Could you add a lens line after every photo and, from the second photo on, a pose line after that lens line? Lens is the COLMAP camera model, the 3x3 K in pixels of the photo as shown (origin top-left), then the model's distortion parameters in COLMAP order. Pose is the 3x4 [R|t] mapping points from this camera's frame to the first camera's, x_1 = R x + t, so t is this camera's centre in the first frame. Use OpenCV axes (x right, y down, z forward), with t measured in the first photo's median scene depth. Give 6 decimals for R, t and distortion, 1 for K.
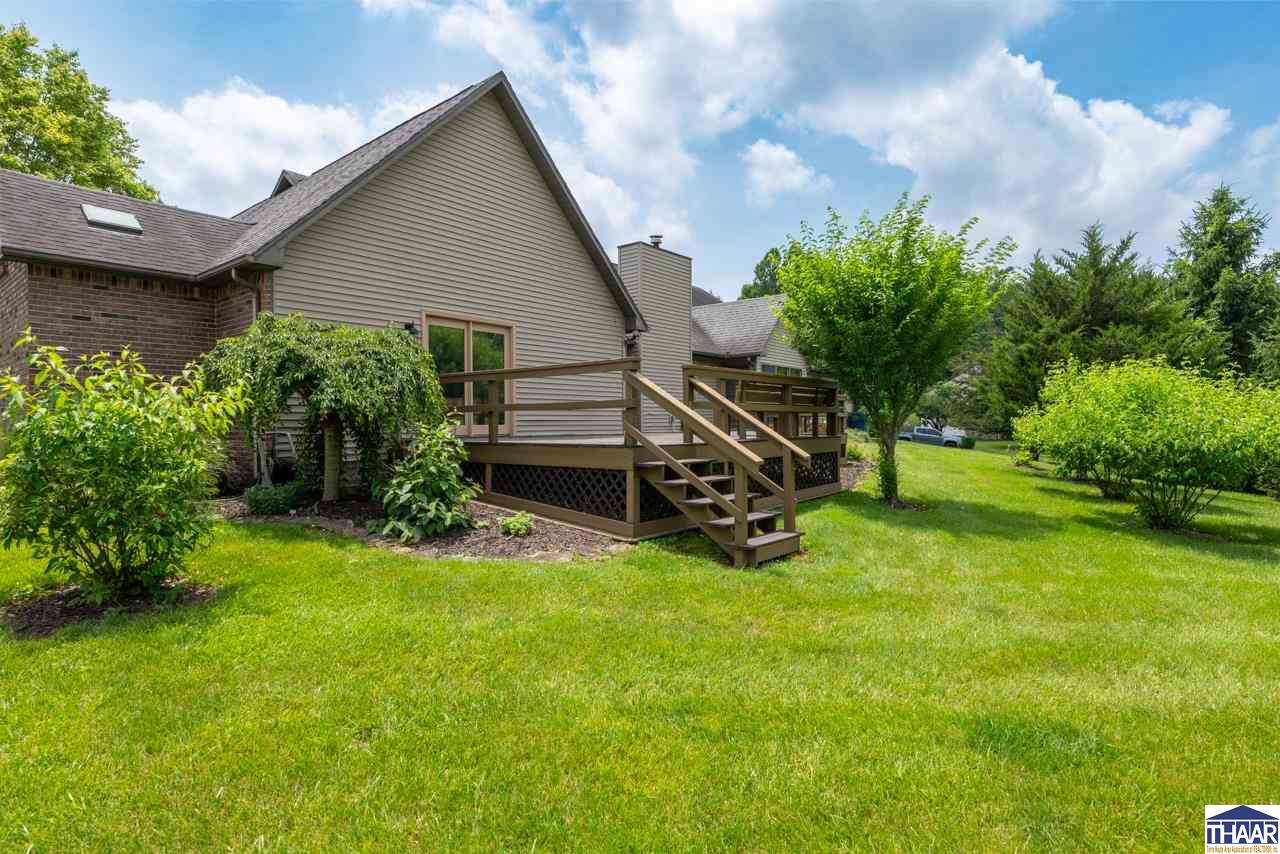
lens RADIAL K [[655.4, 0, 641.1], [0, 655.4, 426.1], [0, 0, 1]] dist [-0.001093, 0.000877]
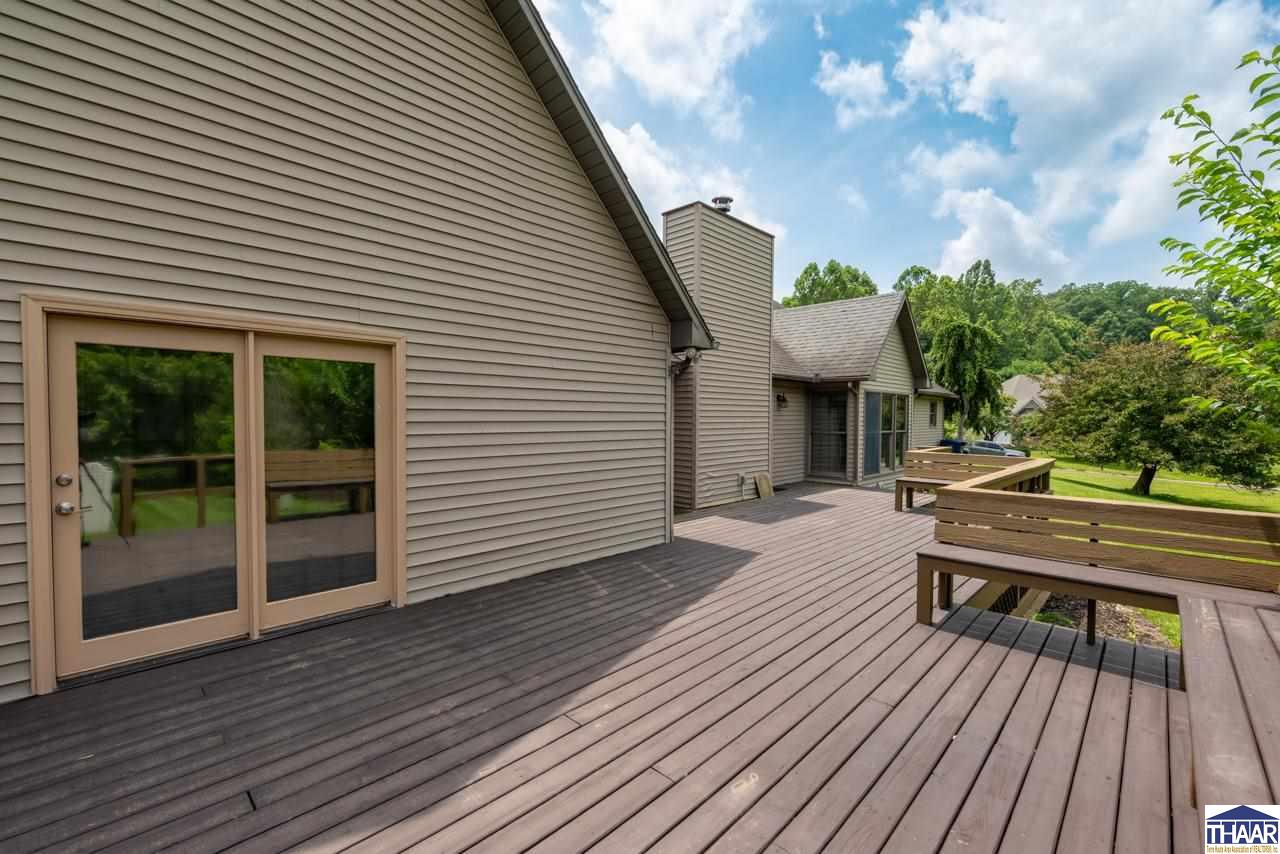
lens RADIAL K [[545.2, 0, 638.6], [0, 545.2, 428.3], [0, 0, 1]] dist [-0.003337, -0.000117]
pose [[0.995957, 0.016330, -0.088333, -0.008860], [-0.014658, 0.999701, 0.019546, -0.074550], [0.088626, -0.018172, 0.995899, 0.464778]]
